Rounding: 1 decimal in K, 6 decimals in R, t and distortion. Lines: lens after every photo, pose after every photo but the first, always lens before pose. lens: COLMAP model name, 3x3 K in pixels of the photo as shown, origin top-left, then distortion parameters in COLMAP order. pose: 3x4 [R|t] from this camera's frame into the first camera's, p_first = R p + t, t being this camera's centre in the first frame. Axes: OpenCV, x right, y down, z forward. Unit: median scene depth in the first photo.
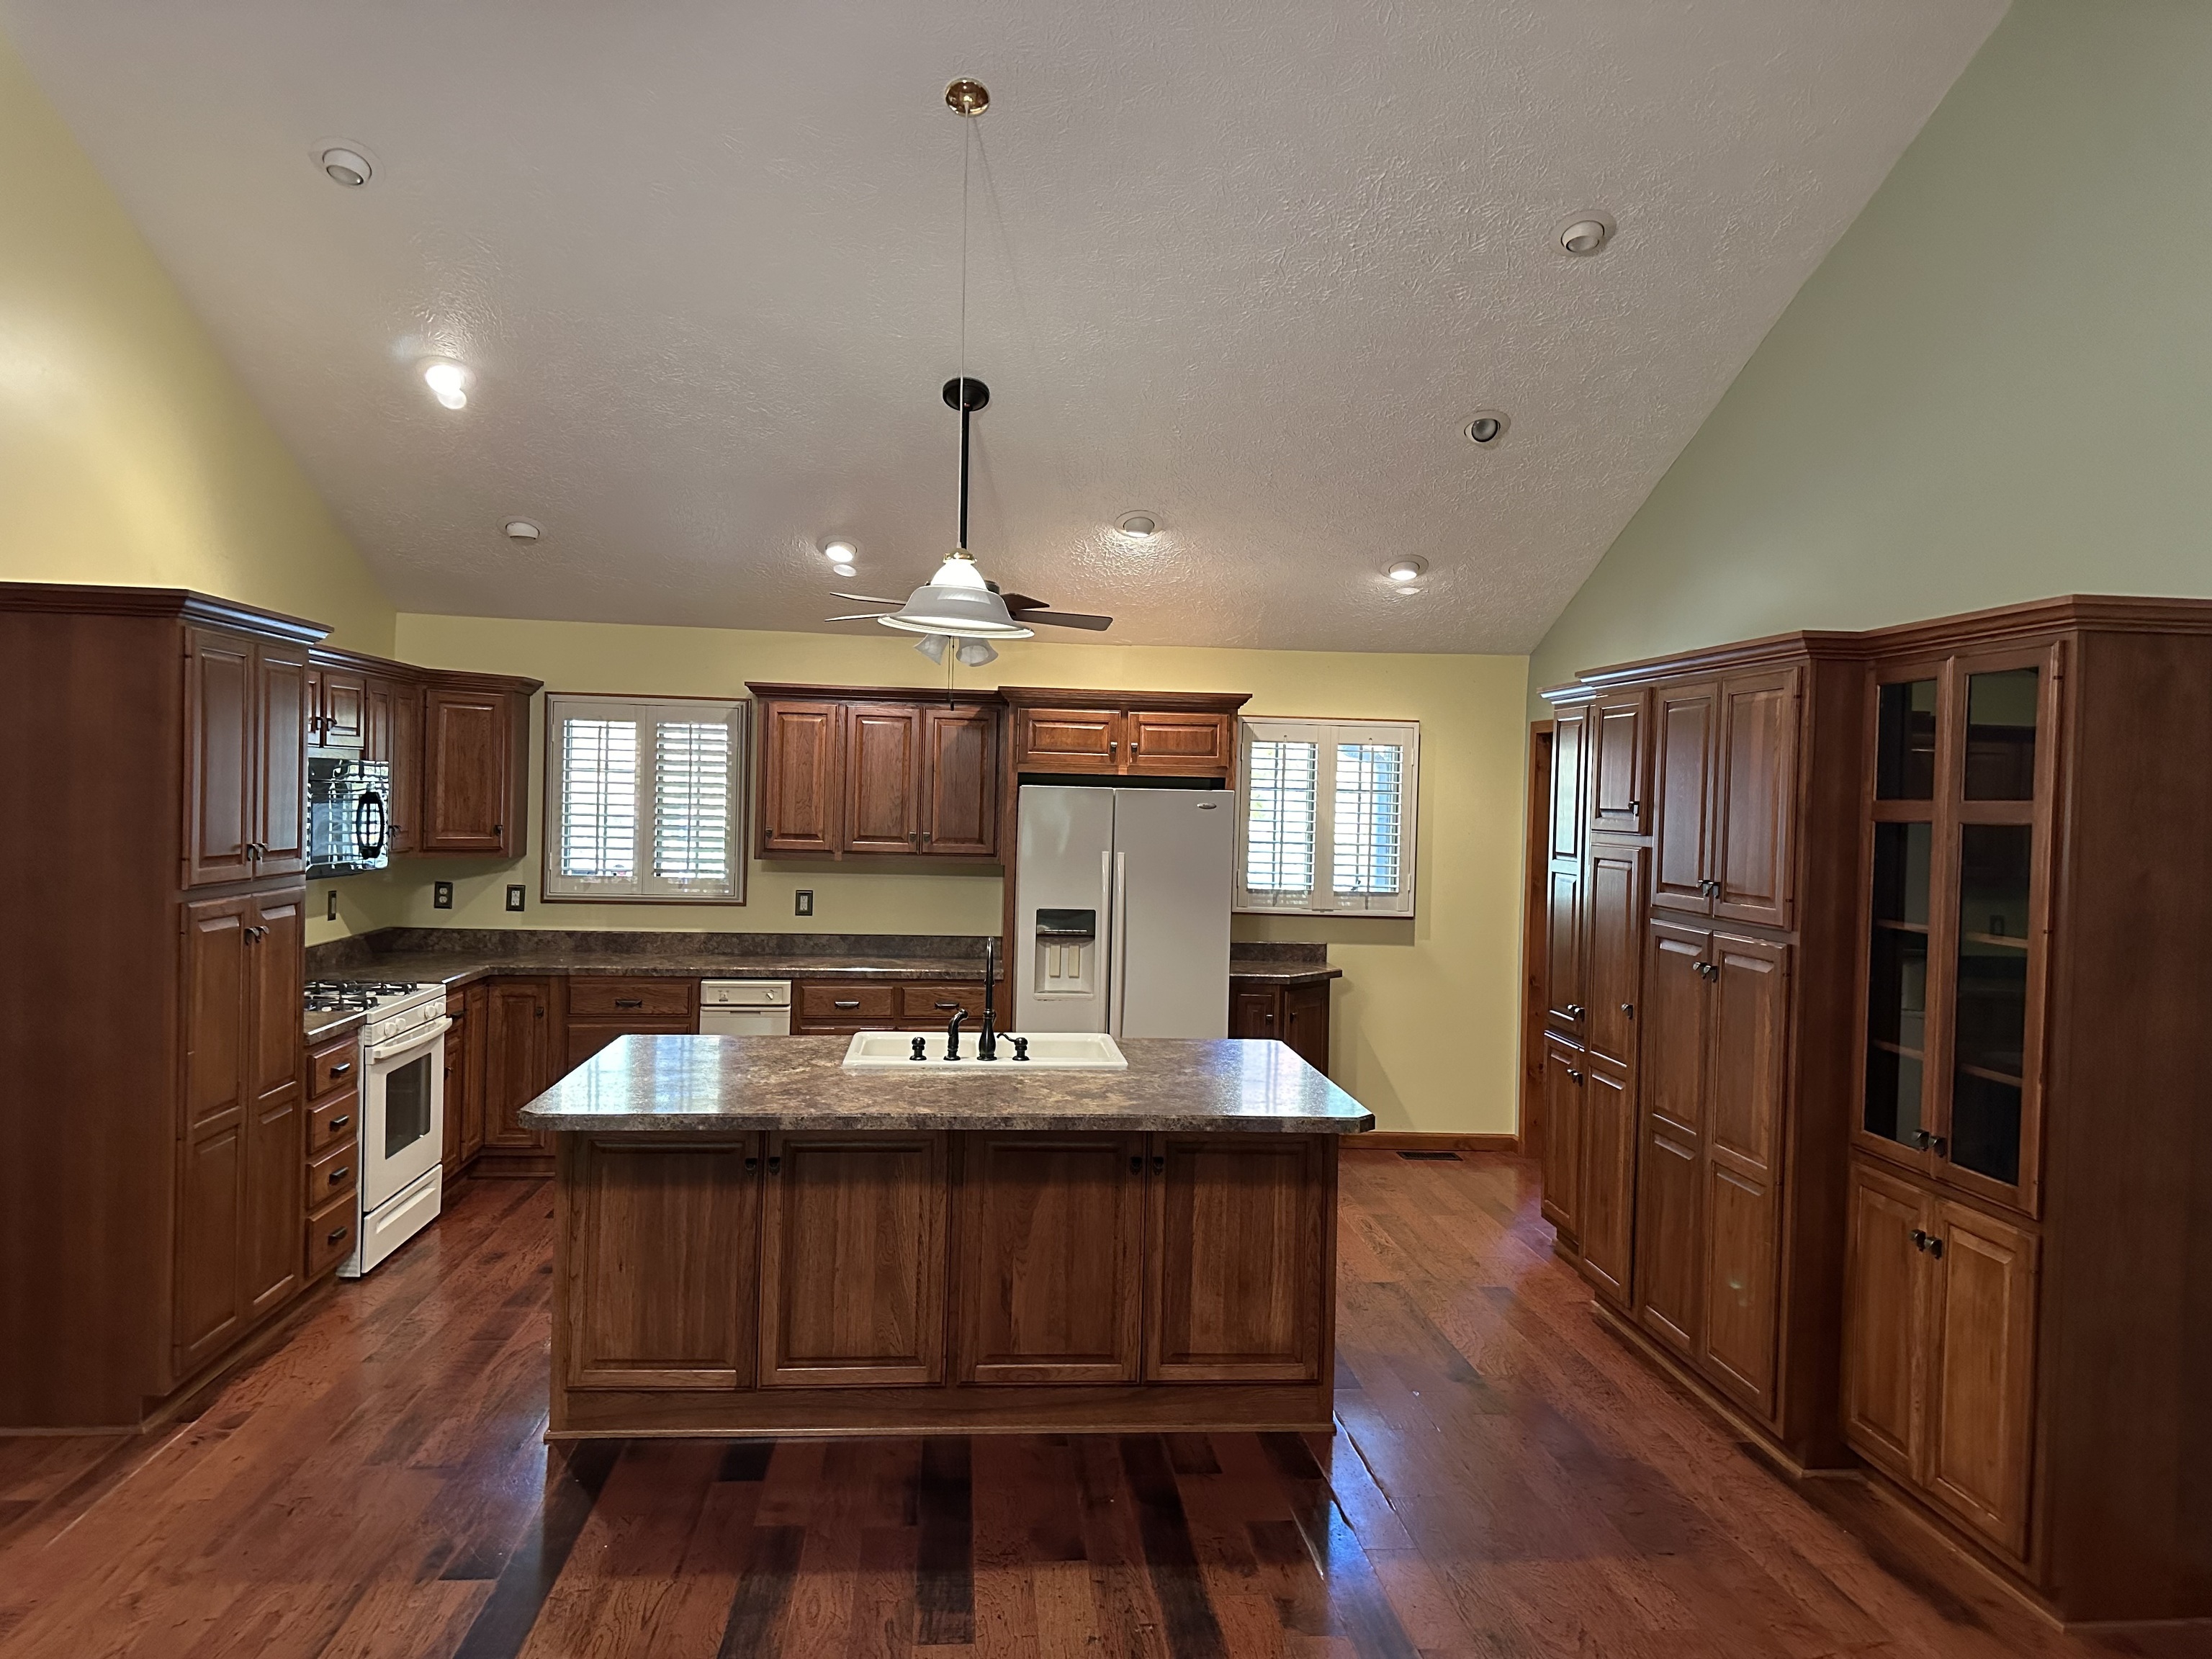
lens RADIAL K [[1545.9, 0, 1106.0], [0, 1545.9, 829.5], [0, 0, 1]] dist [0.197769, -0.390391]
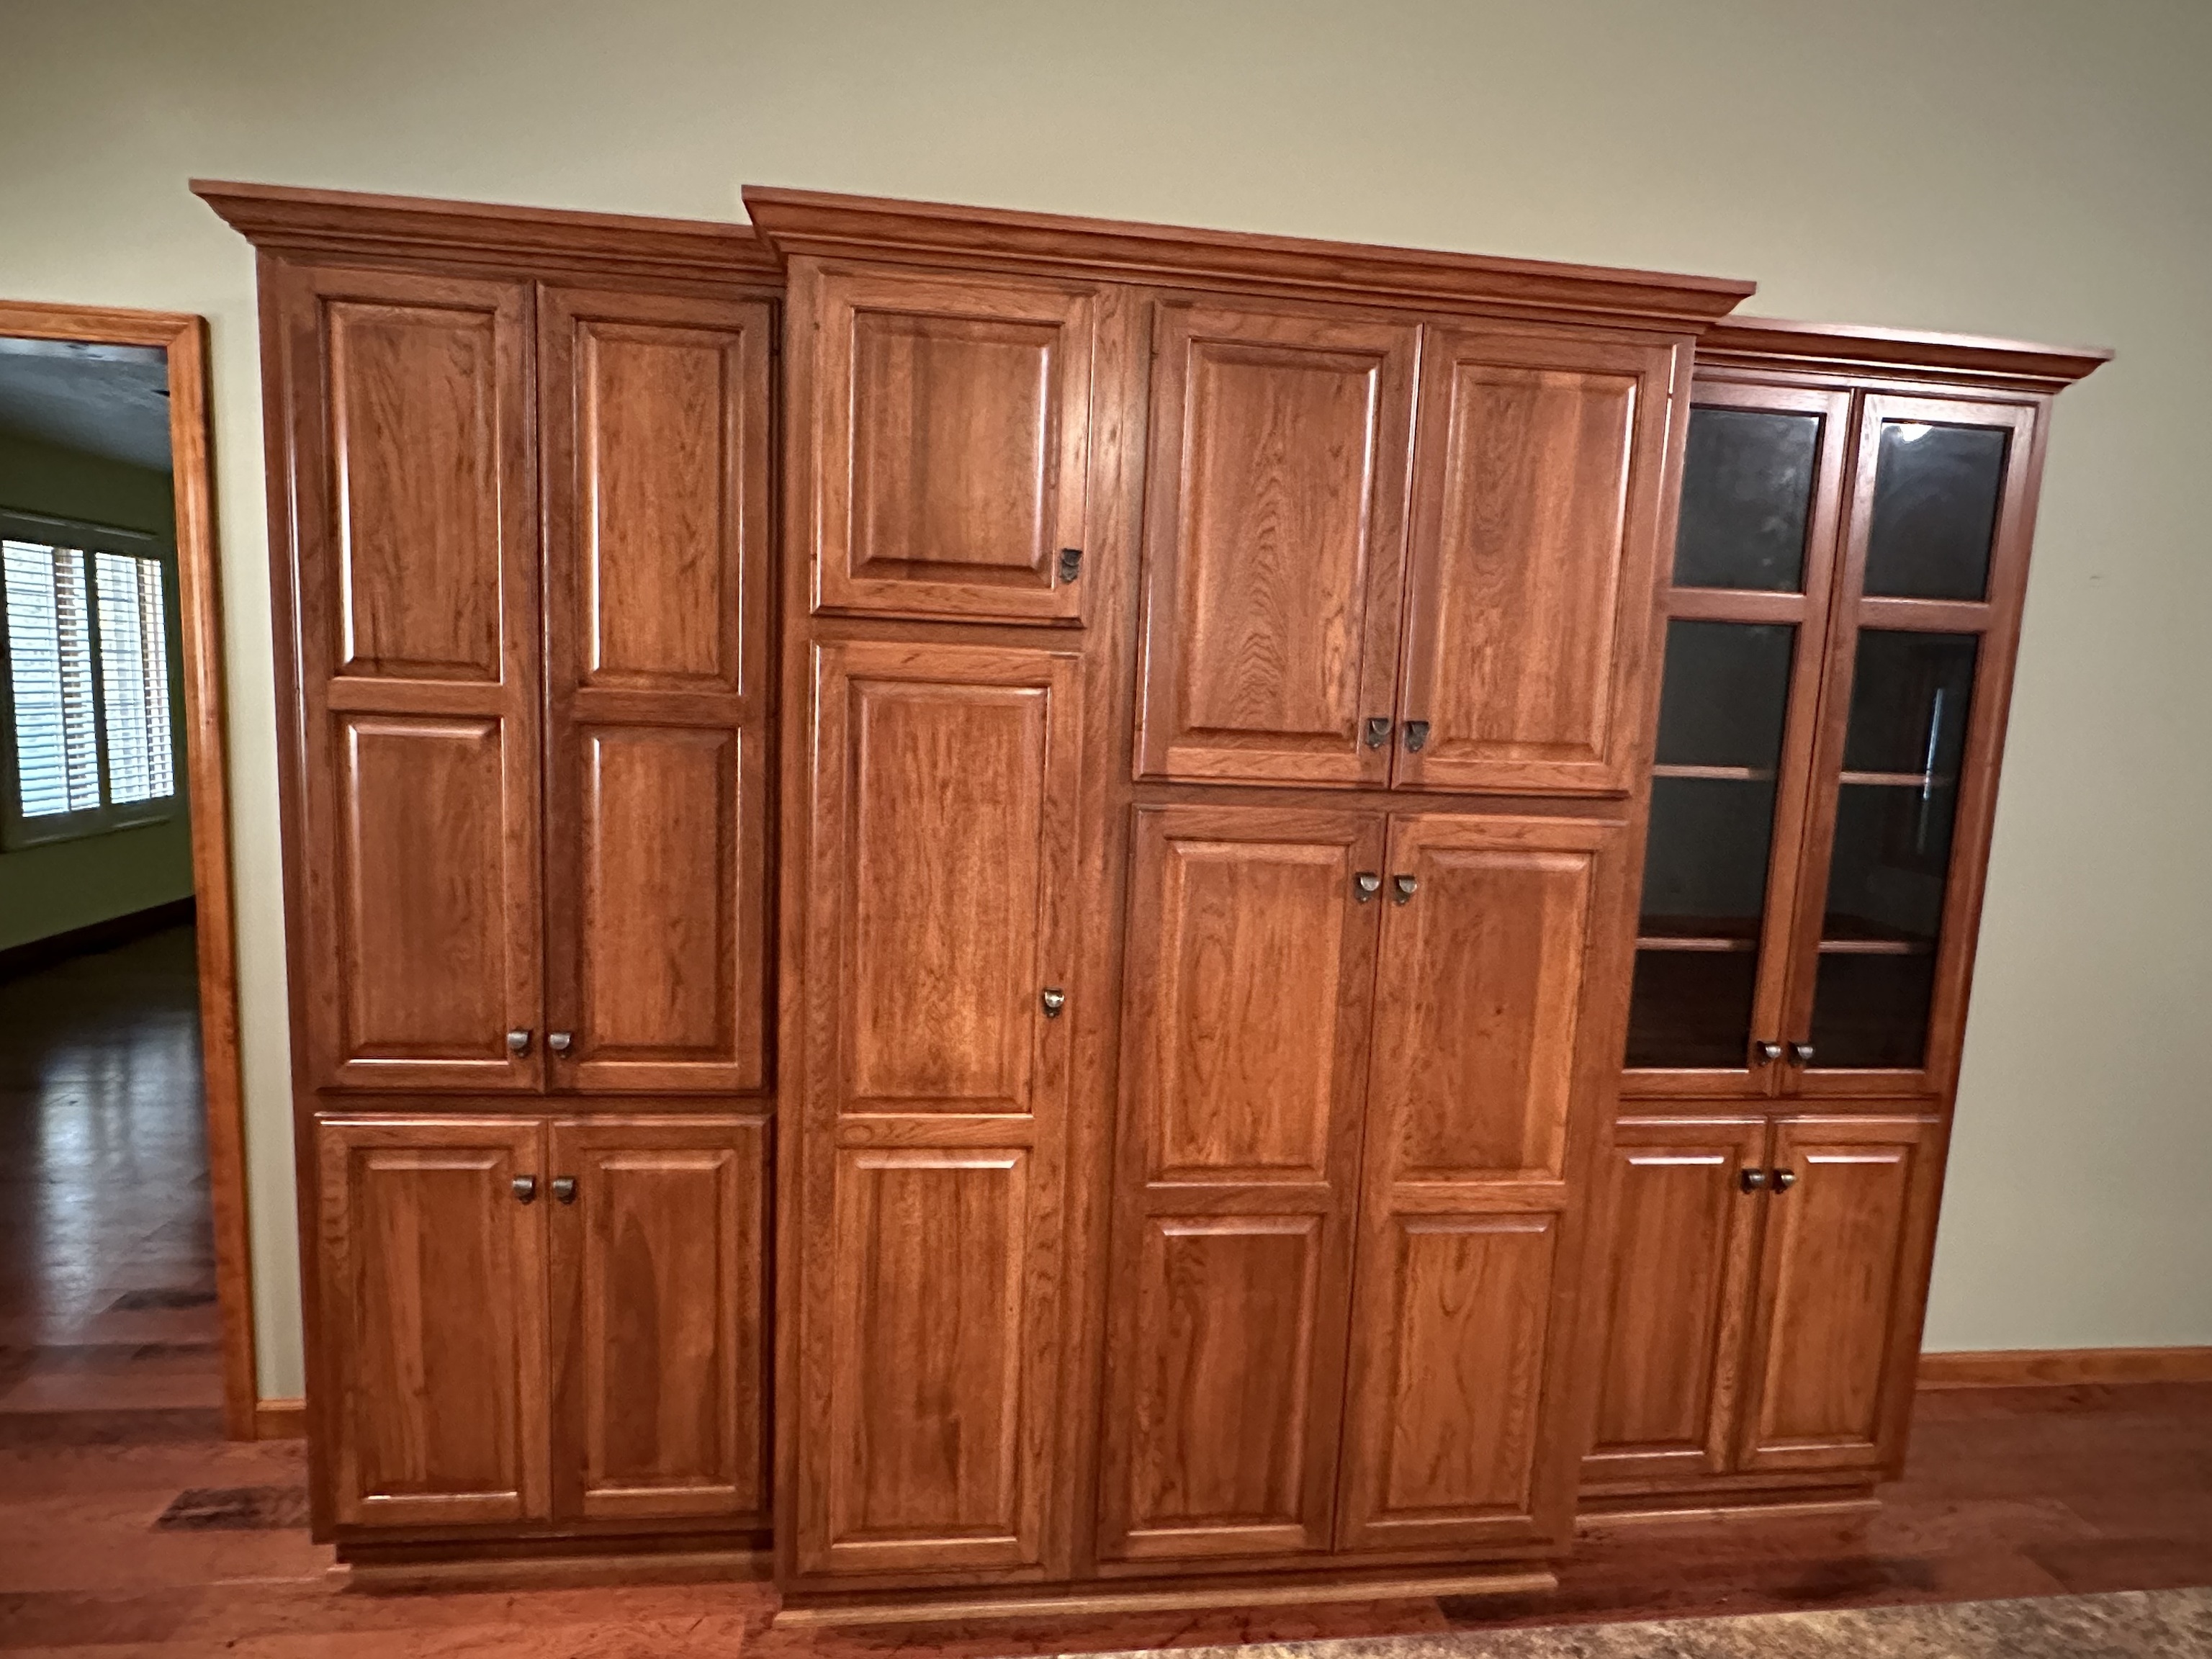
lens RADIAL K [[1352.2, 0, 1106.0], [0, 1352.2, 829.5], [0, 0, 1]] dist [-0.004927, -0.001656]
pose [[-0.044396, -0.168258, 0.984743, -0.080244], [-0.028206, 0.985533, 0.167122, -0.005522], [-0.998616, -0.020356, -0.048500, 1.341730]]
